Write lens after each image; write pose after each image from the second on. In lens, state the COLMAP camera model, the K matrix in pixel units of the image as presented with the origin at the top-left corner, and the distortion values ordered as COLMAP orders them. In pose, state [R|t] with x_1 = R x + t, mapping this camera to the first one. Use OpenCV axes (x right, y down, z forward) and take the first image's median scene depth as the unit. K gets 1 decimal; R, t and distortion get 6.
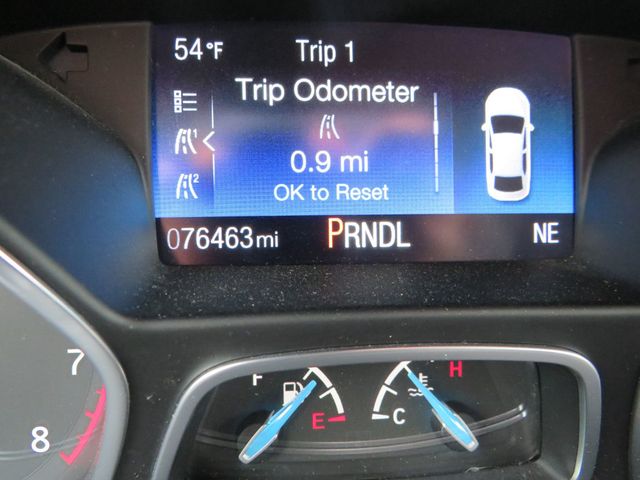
lens RADIAL K [[463.1, 0, 321.5], [0, 463.1, 240.5], [0, 0, 1]] dist [0.008789, 0.002197]
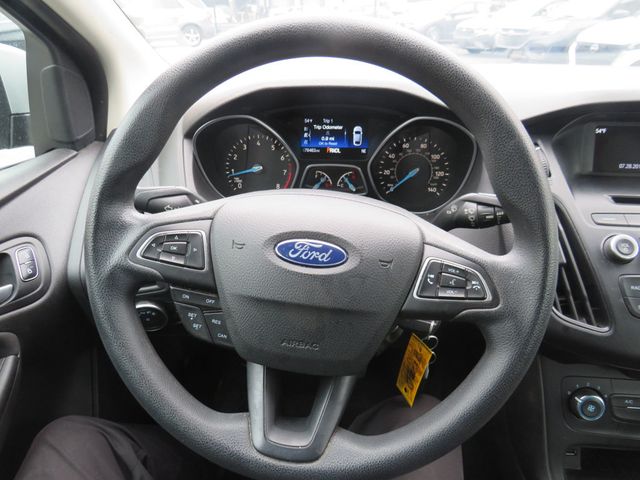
lens RADIAL K [[463.1, 0, 318.6], [0, 463.1, 241.5], [0, 0, 1]] dist [0.008789, 0.002197]
pose [[0.983572, 0.065230, -0.168316, 1.052738], [-0.034390, 0.983062, 0.180019, 0.077632], [0.177208, -0.171273, 0.969156, -5.420362]]
